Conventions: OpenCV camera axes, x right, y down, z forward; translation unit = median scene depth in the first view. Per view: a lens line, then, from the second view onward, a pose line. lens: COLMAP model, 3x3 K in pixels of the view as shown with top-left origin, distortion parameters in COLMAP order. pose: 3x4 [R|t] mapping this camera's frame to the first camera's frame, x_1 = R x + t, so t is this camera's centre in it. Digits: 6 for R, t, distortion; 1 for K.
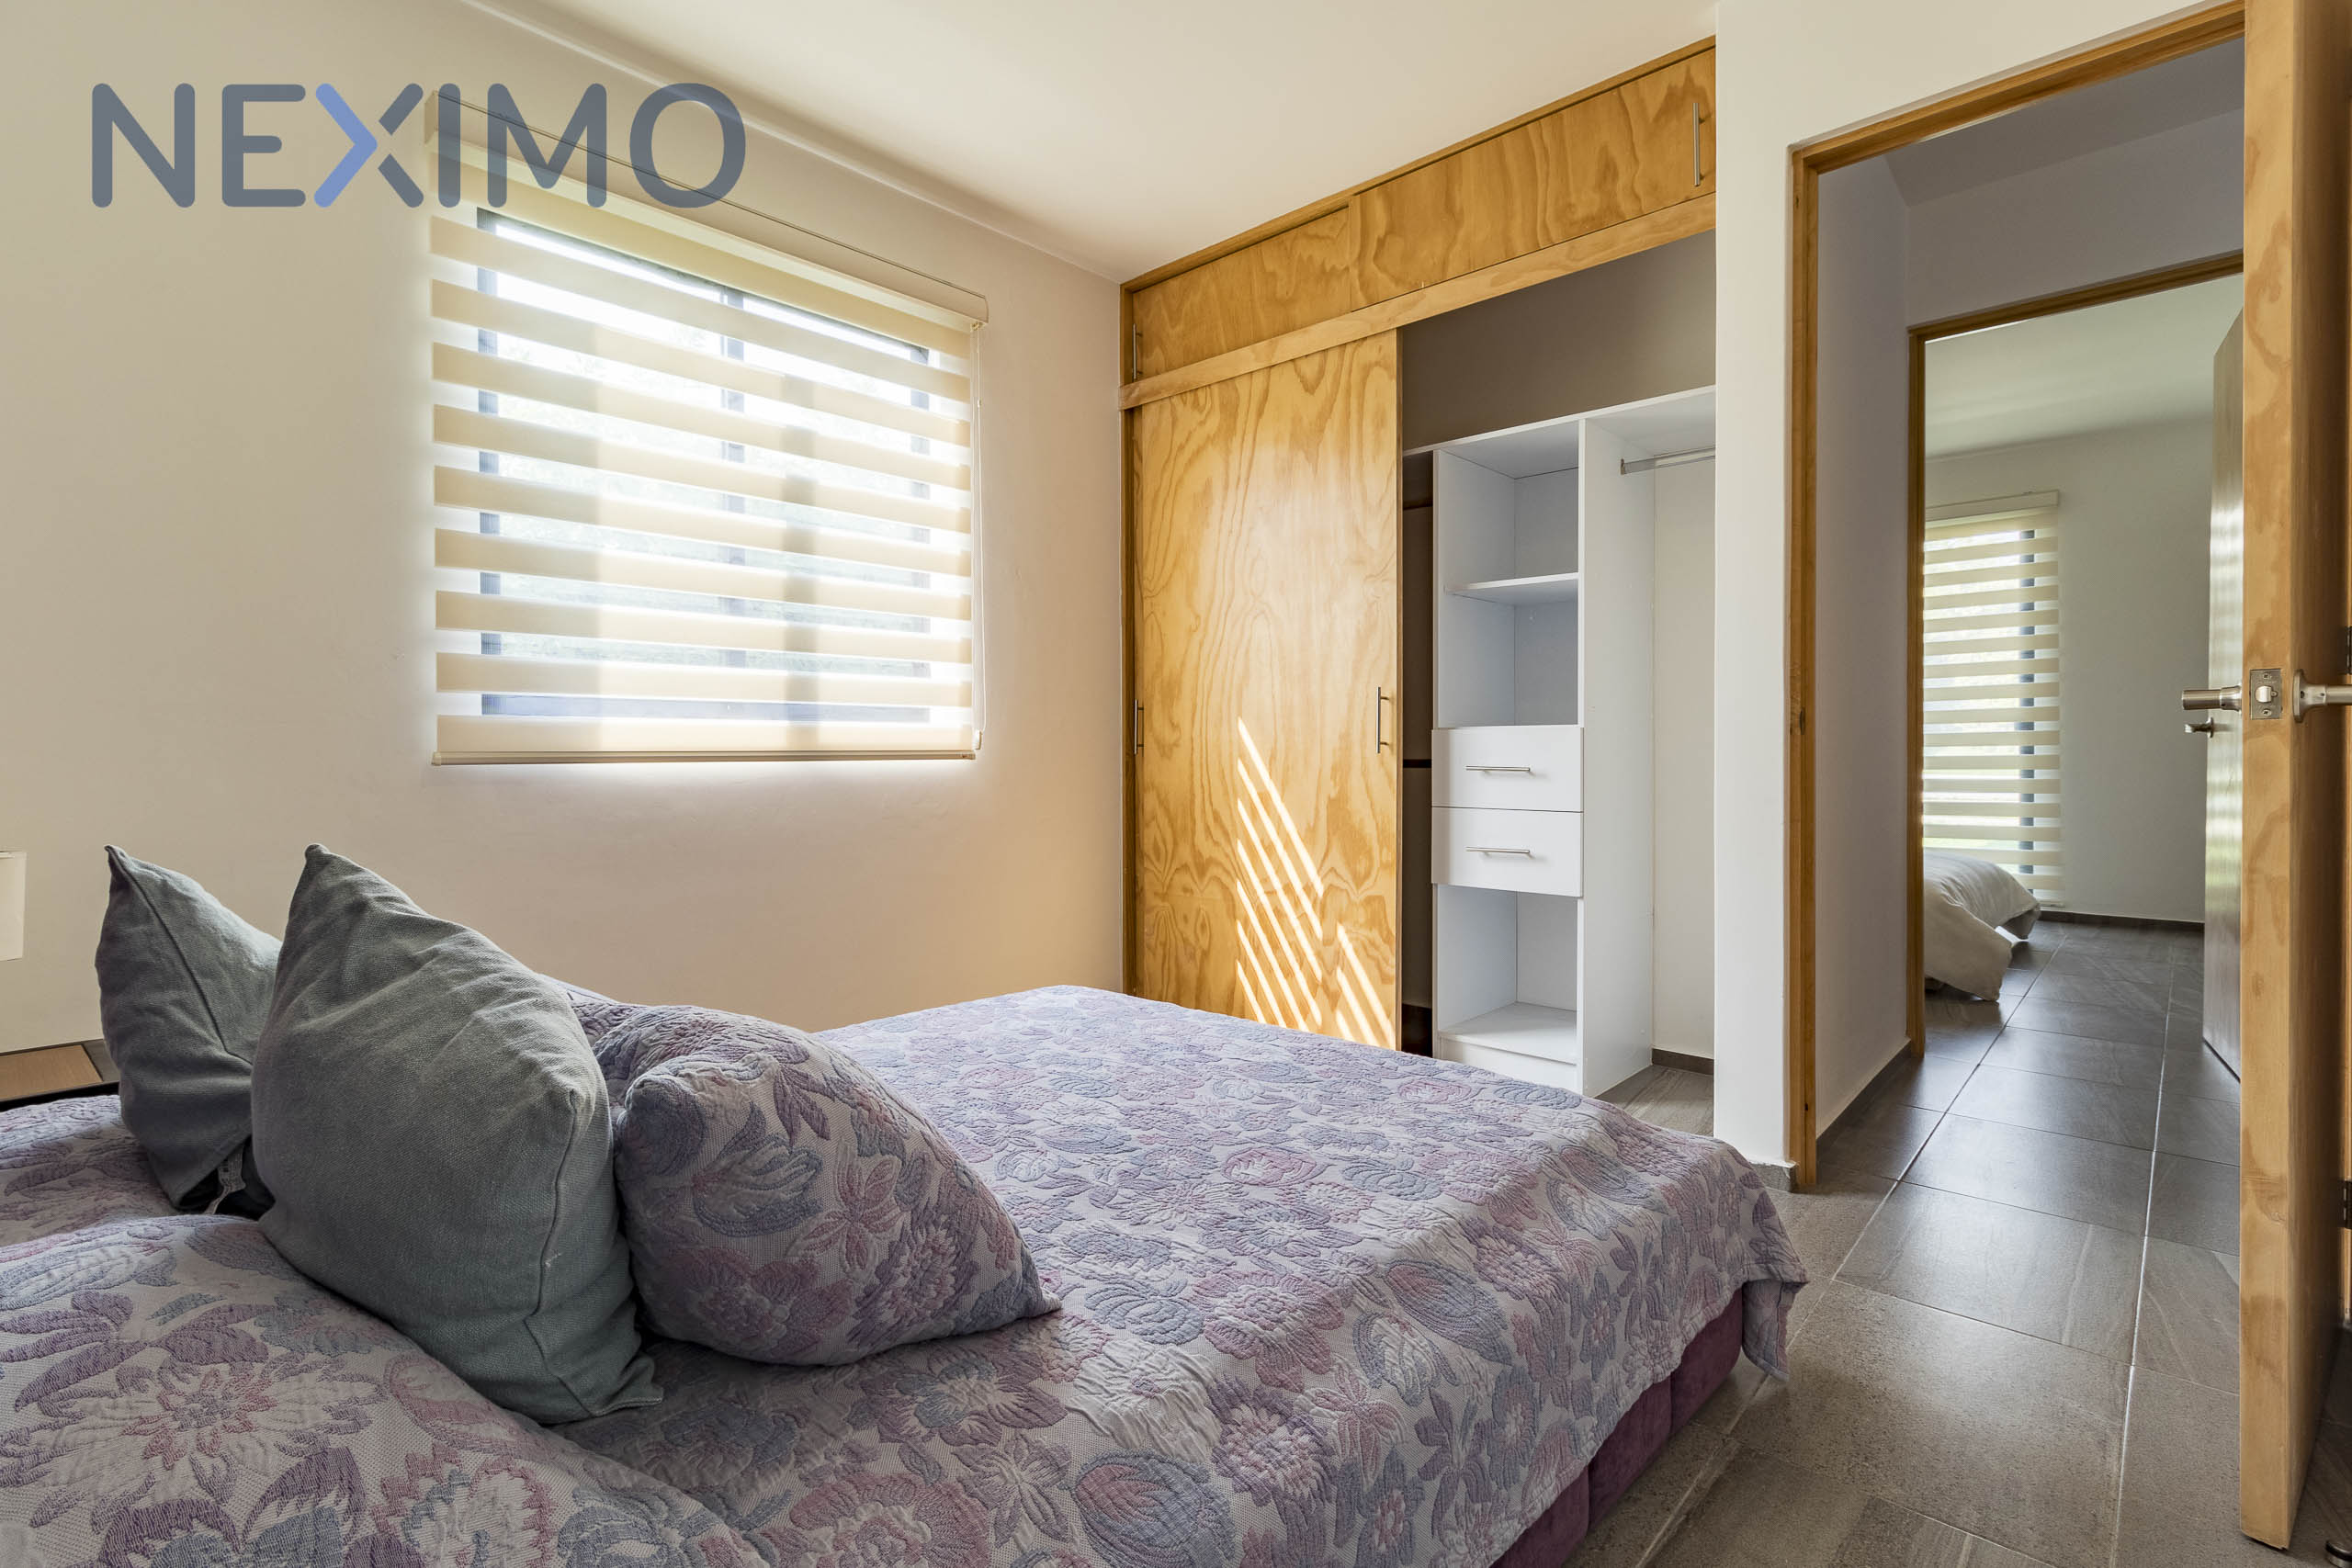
lens RADIAL K [[1108.5, 0, 1169.9], [0, 1108.5, 798.4], [0, 0, 1]] dist [0.002038, 0.000434]
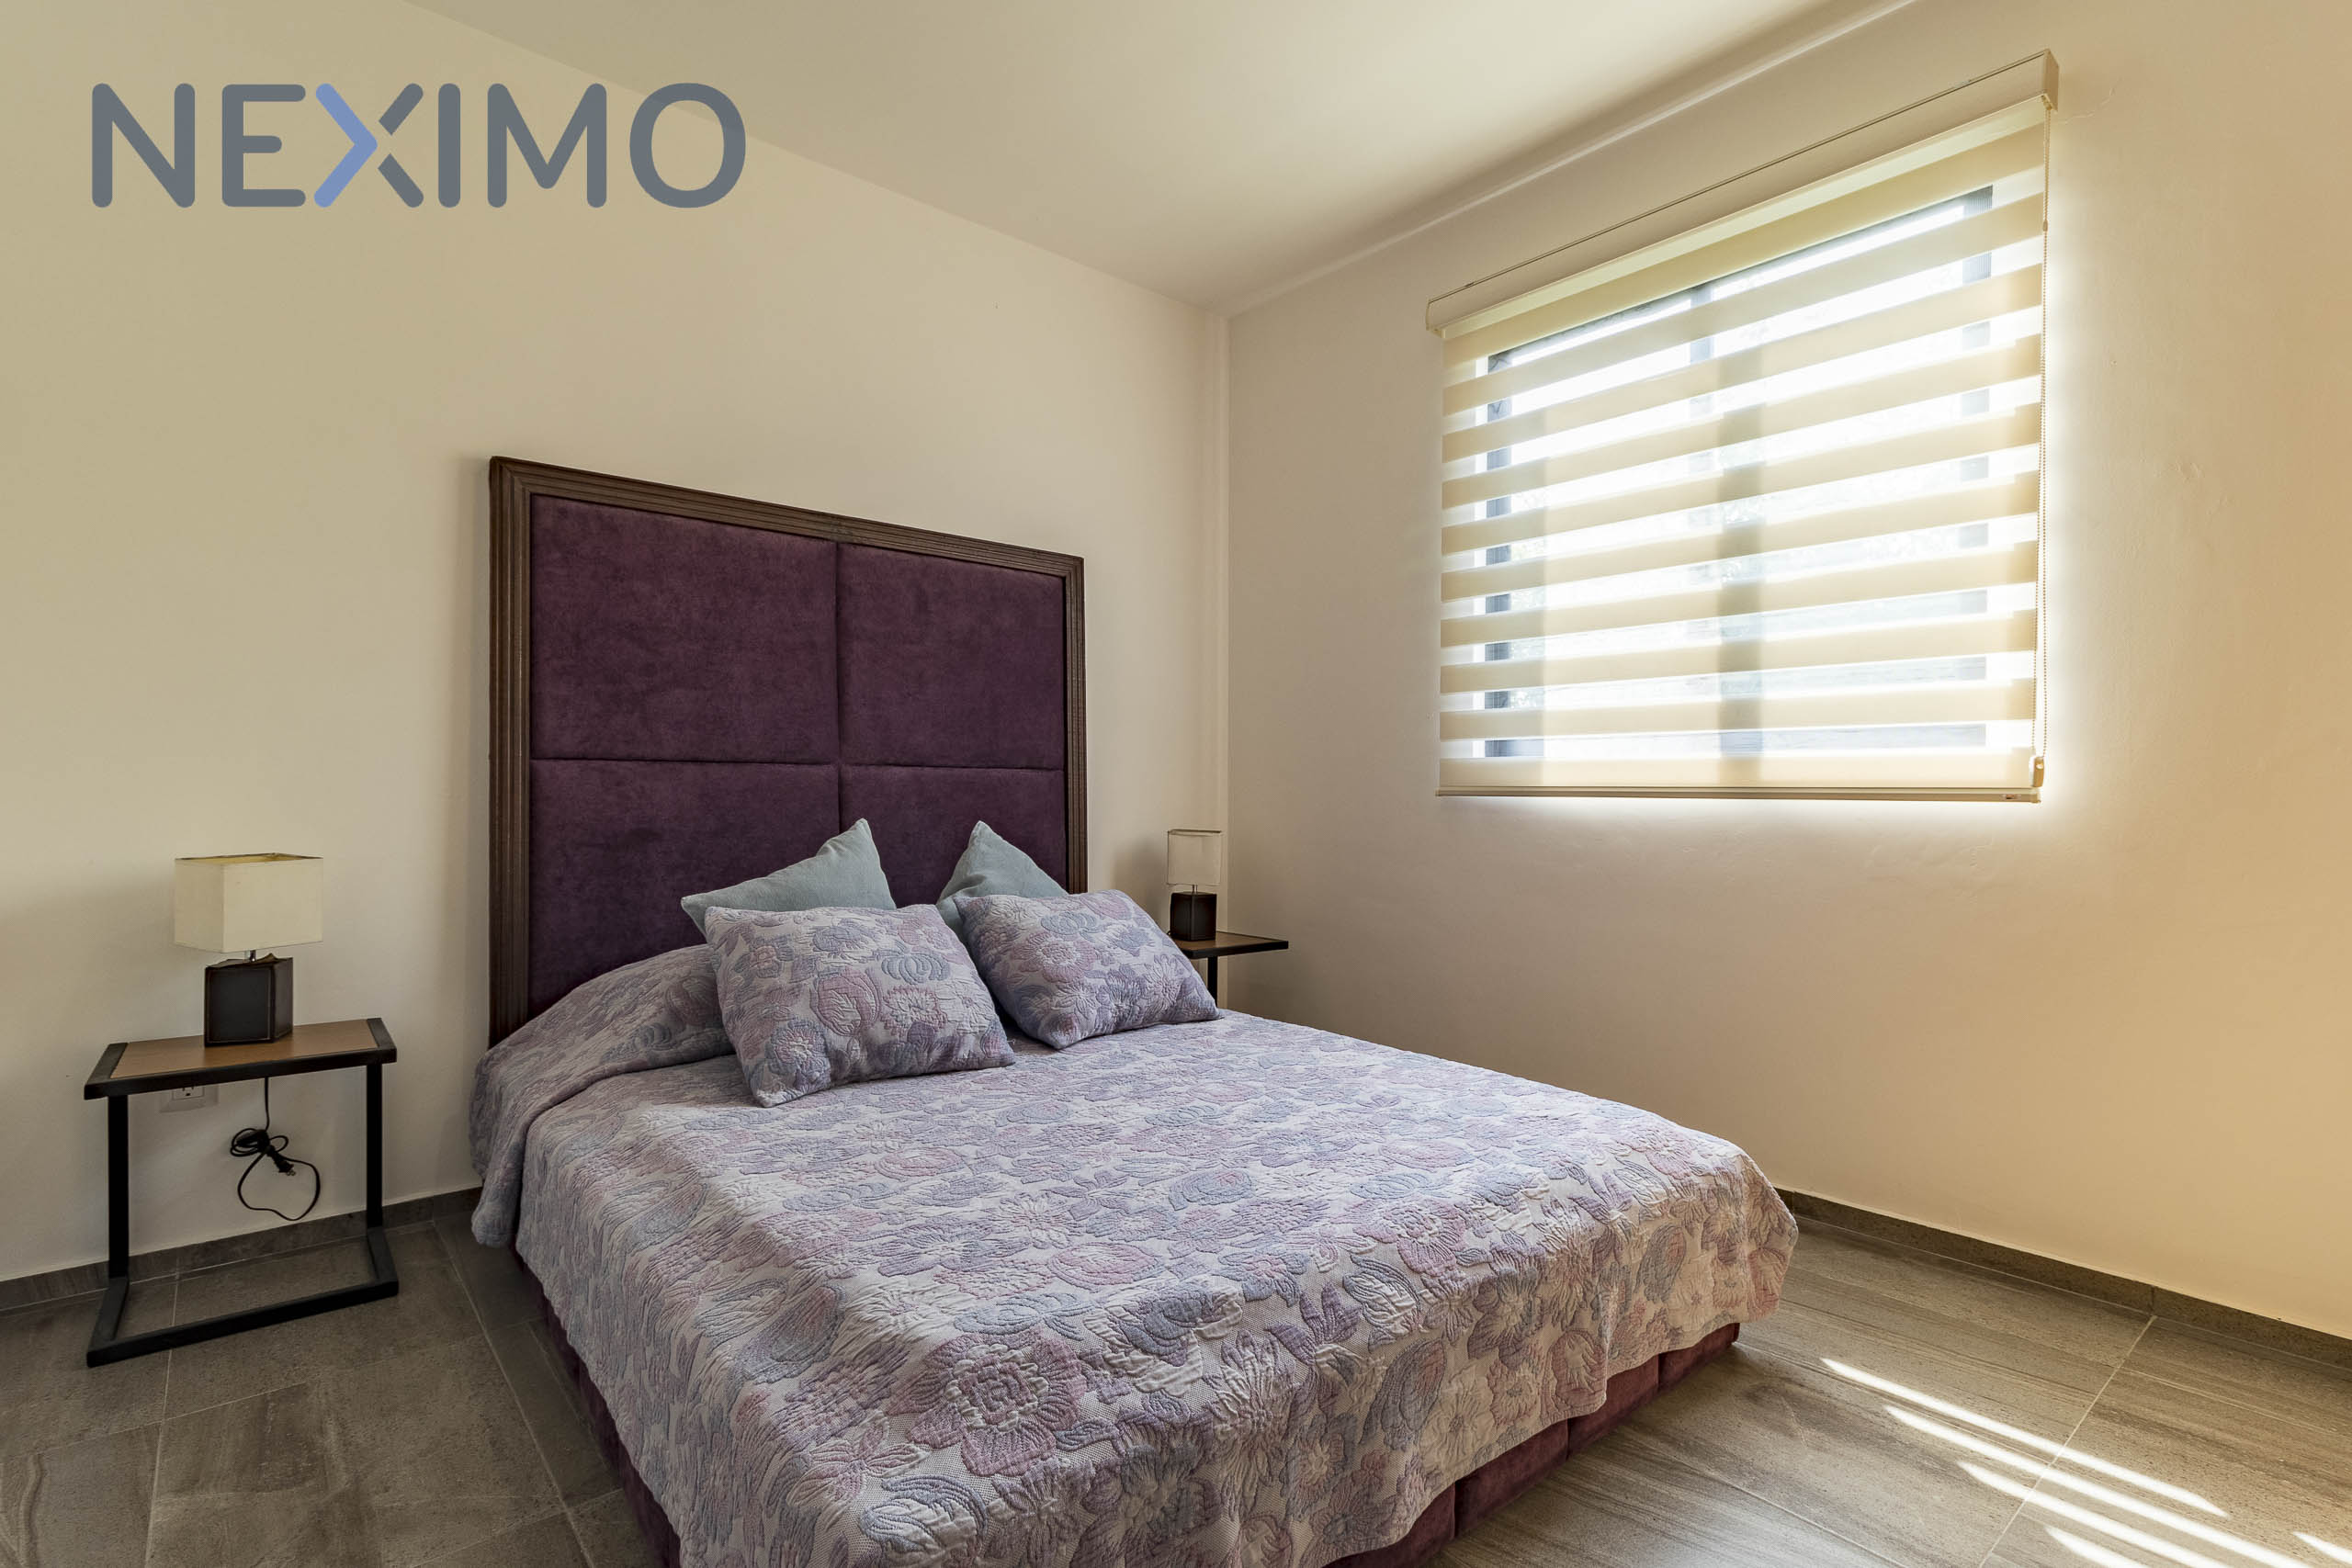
lens RADIAL K [[1108.5, 0, 1169.9], [0, 1108.5, 798.4], [0, 0, 1]] dist [0.002038, 0.000434]
pose [[-0.130366, 0.003354, -0.991460, 0.628869], [-0.059284, 0.998179, 0.011172, -0.020736], [0.989692, 0.060235, -0.129930, 0.773339]]
